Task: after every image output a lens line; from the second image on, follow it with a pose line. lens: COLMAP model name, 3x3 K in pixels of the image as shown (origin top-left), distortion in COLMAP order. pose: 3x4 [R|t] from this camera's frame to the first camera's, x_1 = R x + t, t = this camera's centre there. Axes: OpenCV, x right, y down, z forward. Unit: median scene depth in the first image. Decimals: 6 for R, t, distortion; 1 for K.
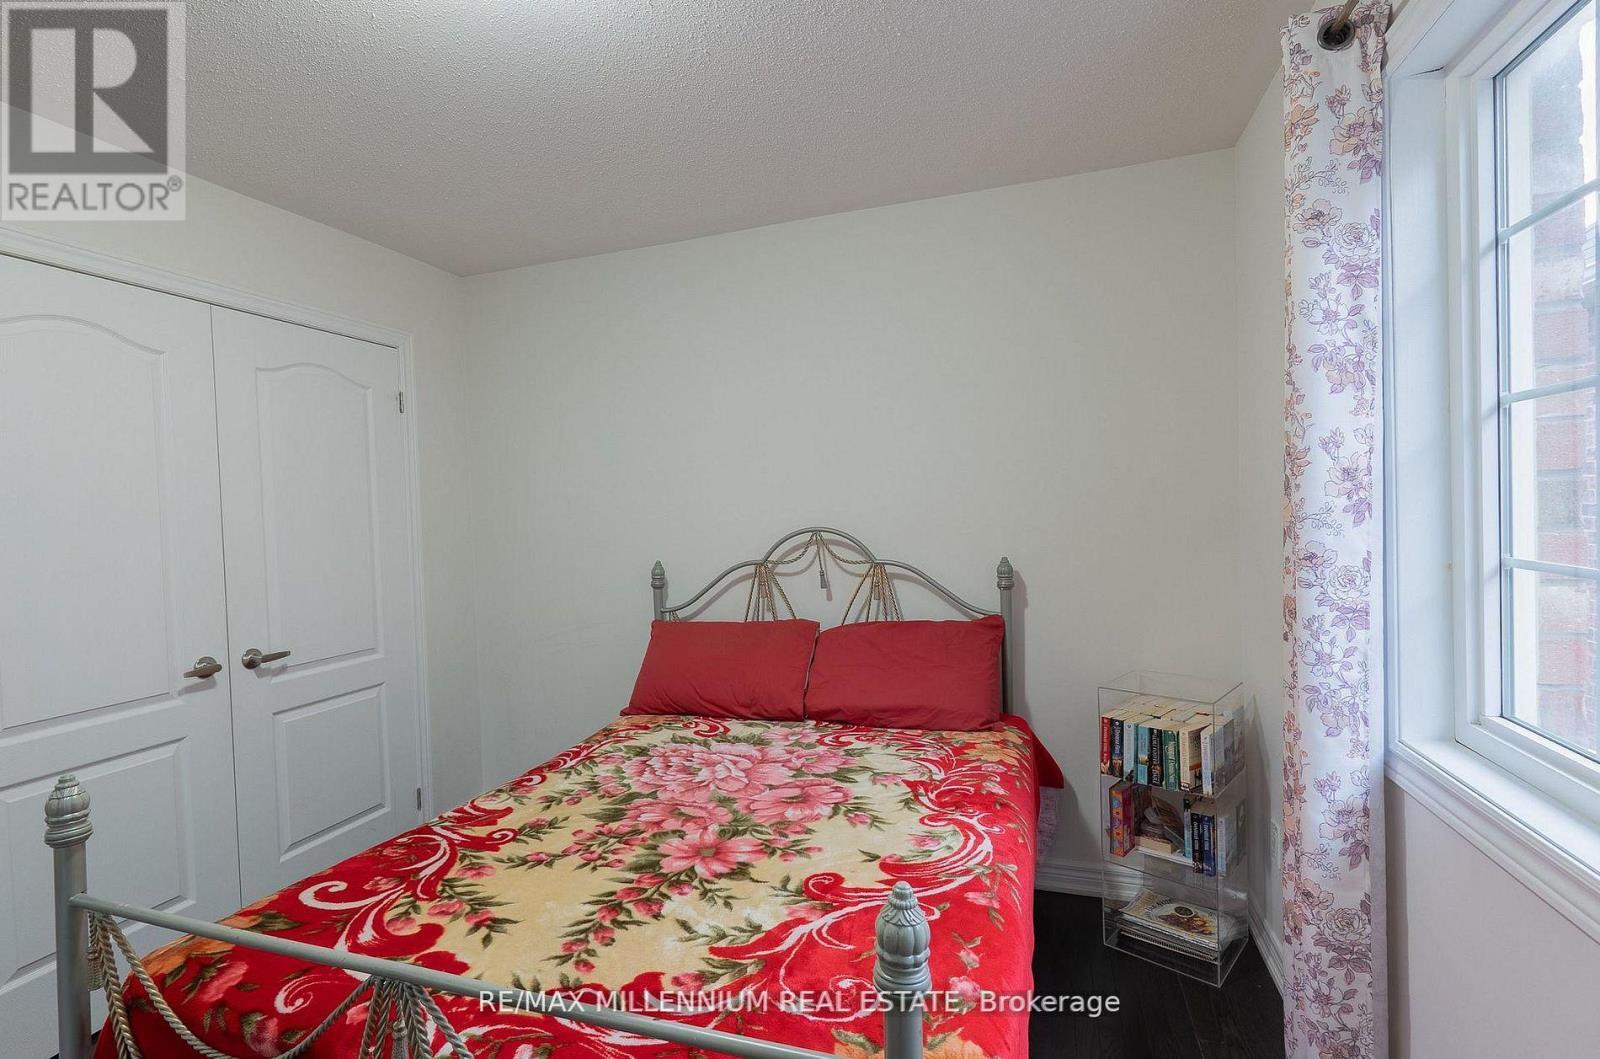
lens RADIAL K [[749.0, 0, 795.9], [0, 749.0, 527.1], [0, 0, 1]] dist [-0.003396, 0.000606]
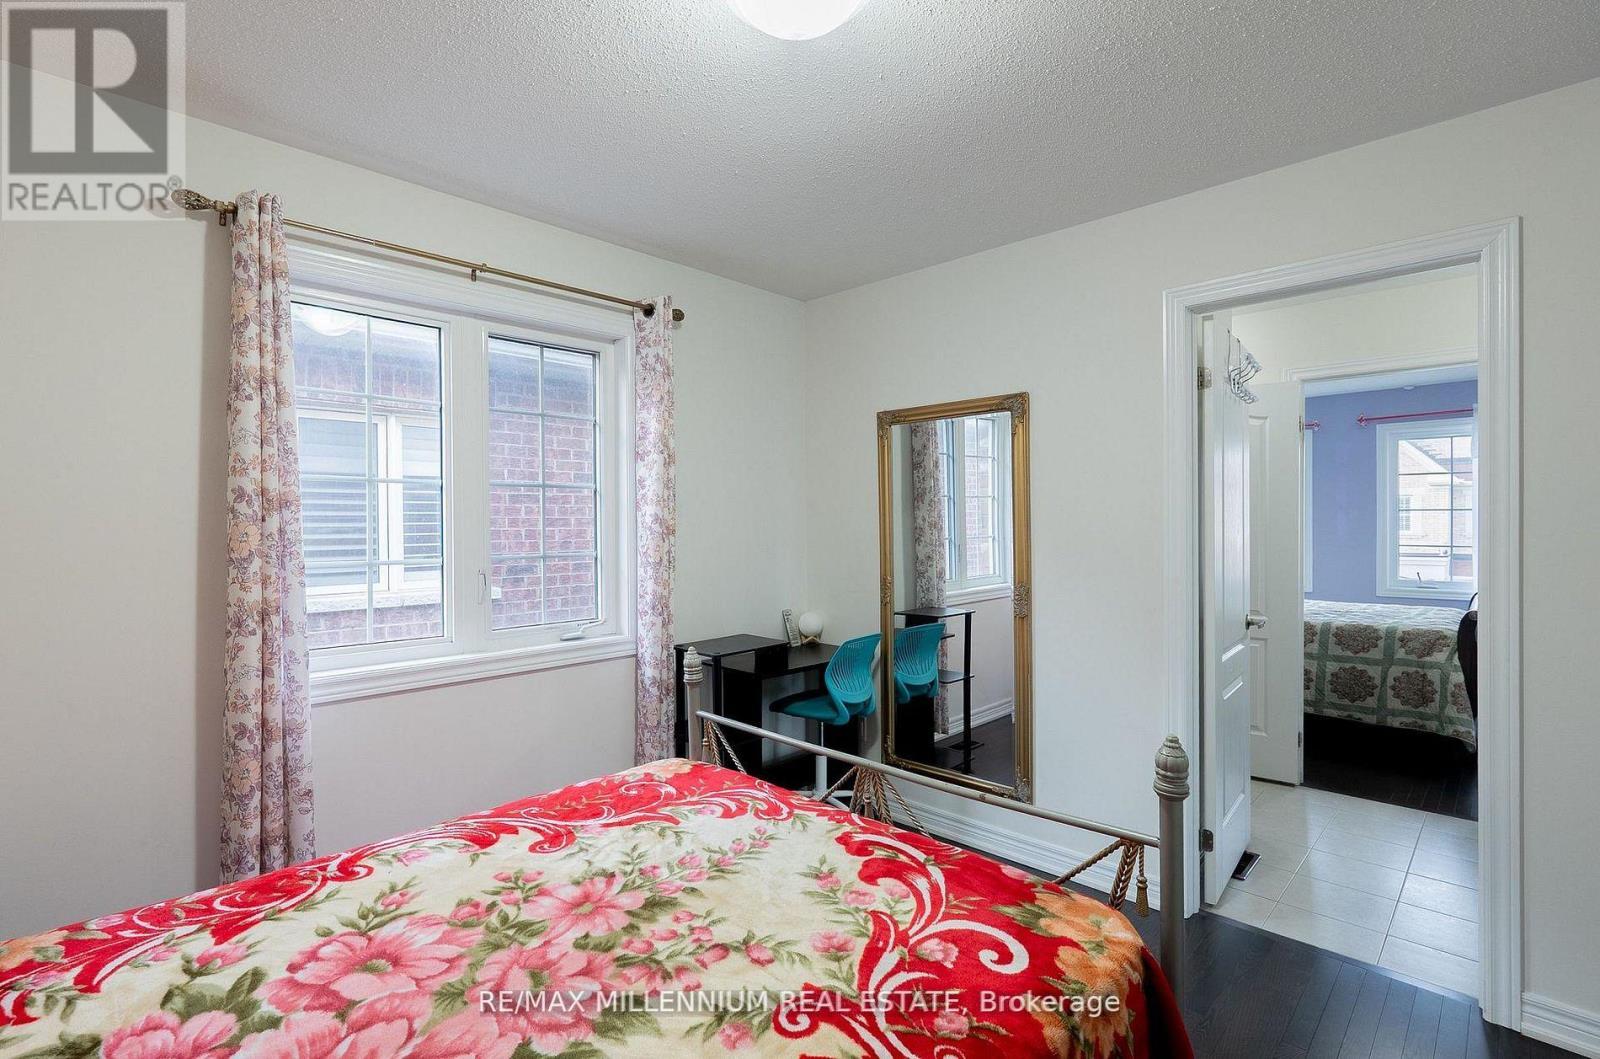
lens RADIAL K [[749.0, 0, 797.2], [0, 749.0, 523.2], [0, 0, 1]] dist [-0.003396, 0.000606]
pose [[-0.903987, 0.037419, 0.425919, -0.688176], [0.043922, 0.999020, 0.005454, -0.003878], [-0.425298, 0.023638, -0.904745, 1.584441]]
